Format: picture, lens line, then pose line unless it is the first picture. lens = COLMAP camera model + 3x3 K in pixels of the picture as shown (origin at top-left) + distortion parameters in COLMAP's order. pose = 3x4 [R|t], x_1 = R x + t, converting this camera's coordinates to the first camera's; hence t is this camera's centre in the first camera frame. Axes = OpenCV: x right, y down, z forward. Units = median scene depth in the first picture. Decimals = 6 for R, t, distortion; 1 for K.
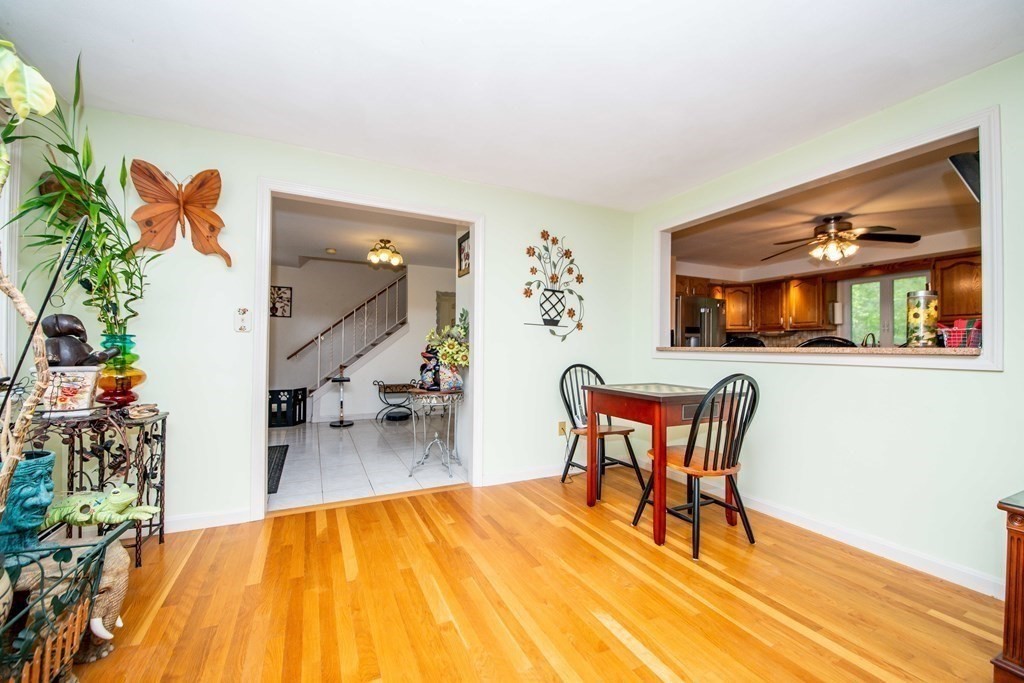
lens RADIAL K [[412.2, 0, 518.5], [0, 412.2, 346.8], [0, 0, 1]] dist [-0.006514, -0.000452]
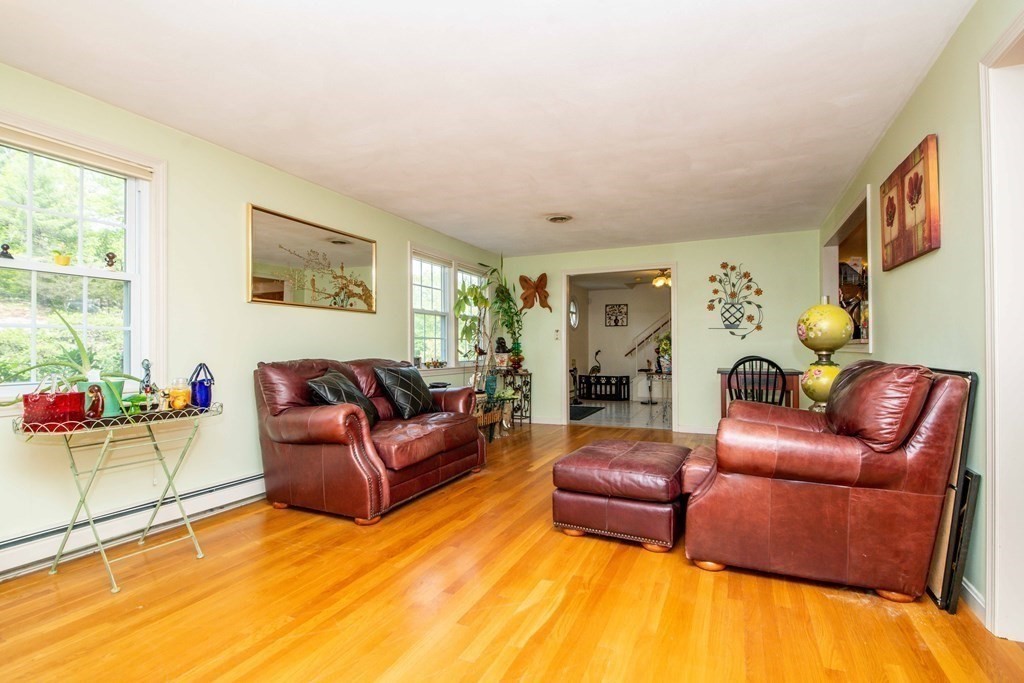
lens RADIAL K [[487.3, 0, 511.7], [0, 487.3, 344.6], [0, 0, 1]] dist [0.000060, -0.000001]
pose [[0.631722, -0.019800, -0.774942, 0.907865], [0.014376, 0.999801, -0.013826, 0.015773], [0.775062, -0.002406, 0.631881, -0.643881]]
